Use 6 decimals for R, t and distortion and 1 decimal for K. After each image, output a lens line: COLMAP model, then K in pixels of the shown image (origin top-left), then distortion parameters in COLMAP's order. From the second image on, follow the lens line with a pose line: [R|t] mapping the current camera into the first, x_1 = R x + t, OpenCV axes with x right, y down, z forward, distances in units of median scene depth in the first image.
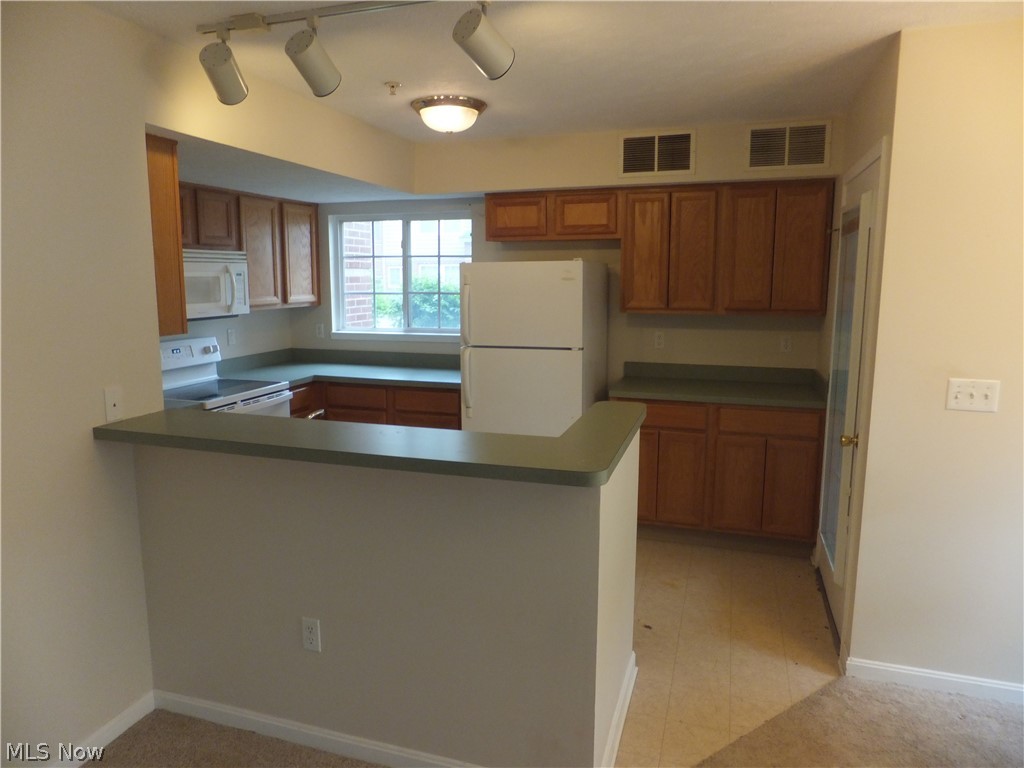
lens RADIAL K [[671.7, 0, 506.5], [0, 671.7, 369.9], [0, 0, 1]] dist [-0.048861, 0.049452]
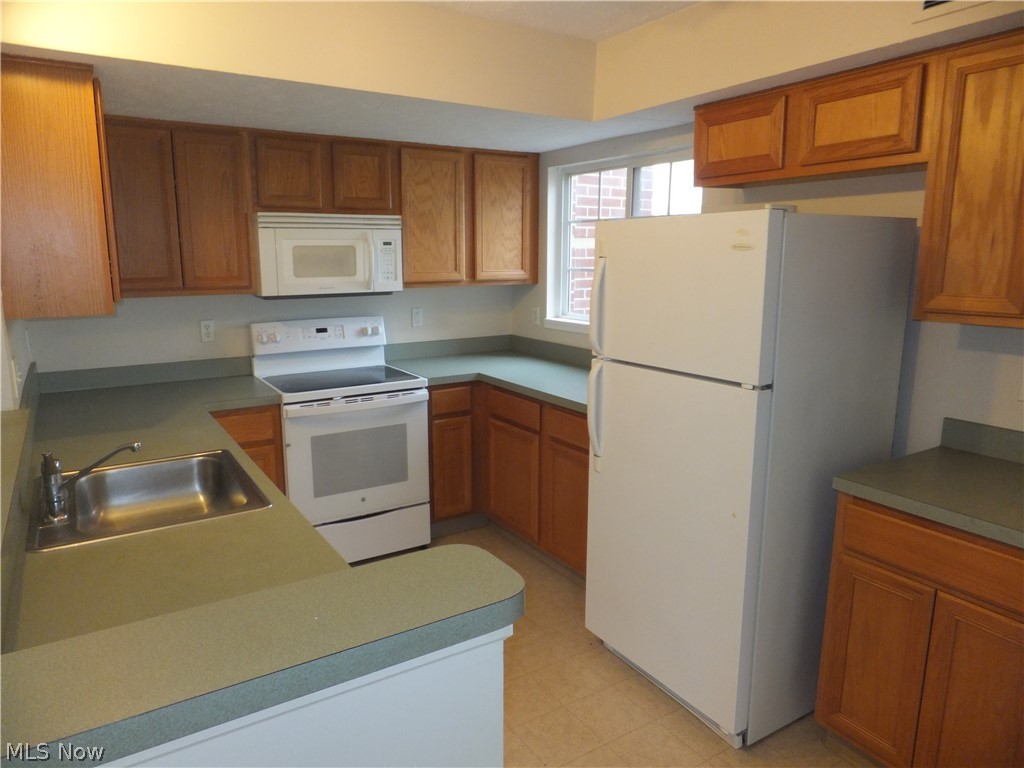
lens RADIAL K [[671.7, 0, 506.5], [0, 671.7, 369.9], [0, 0, 1]] dist [-0.048861, 0.049452]
pose [[0.764175, 0.111360, -0.635323, 0.256116], [-0.089536, 0.993762, 0.066492, -0.055140], [0.638764, 0.006073, 0.769379, 0.450858]]
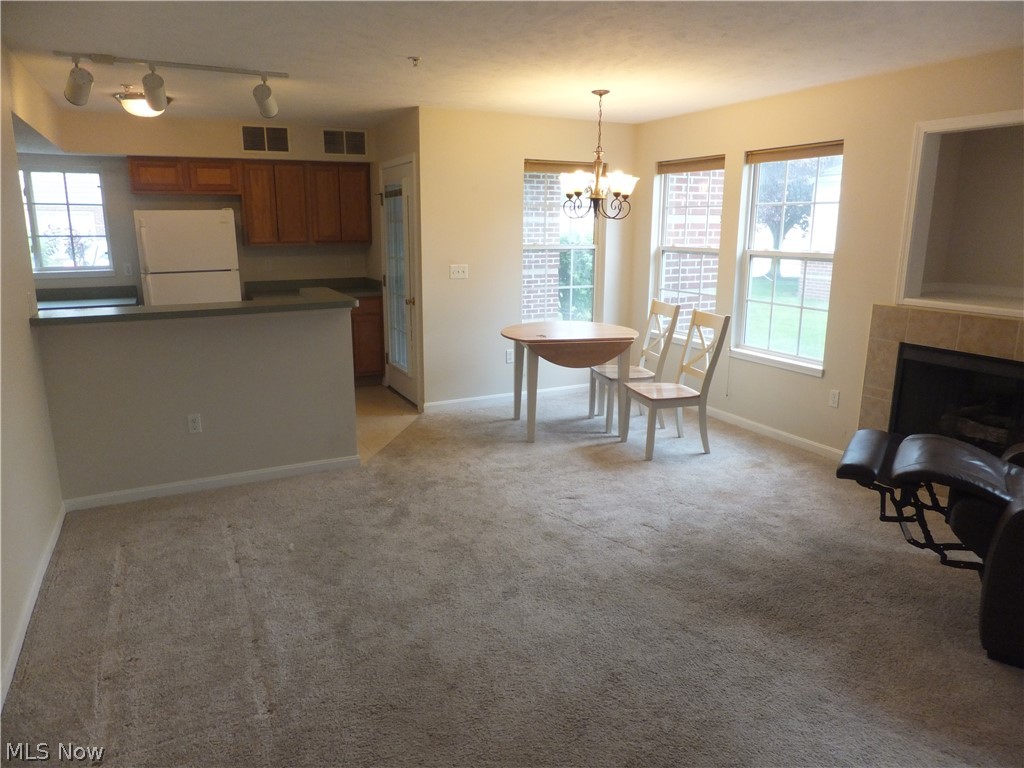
lens RADIAL K [[671.7, 0, 506.5], [0, 671.7, 369.9], [0, 0, 1]] dist [-0.048861, 0.049452]
pose [[0.703553, -0.150837, 0.694450, -0.486450], [0.100022, 0.988505, 0.113373, 0.074263], [-0.703568, -0.010304, 0.710553, -0.440664]]
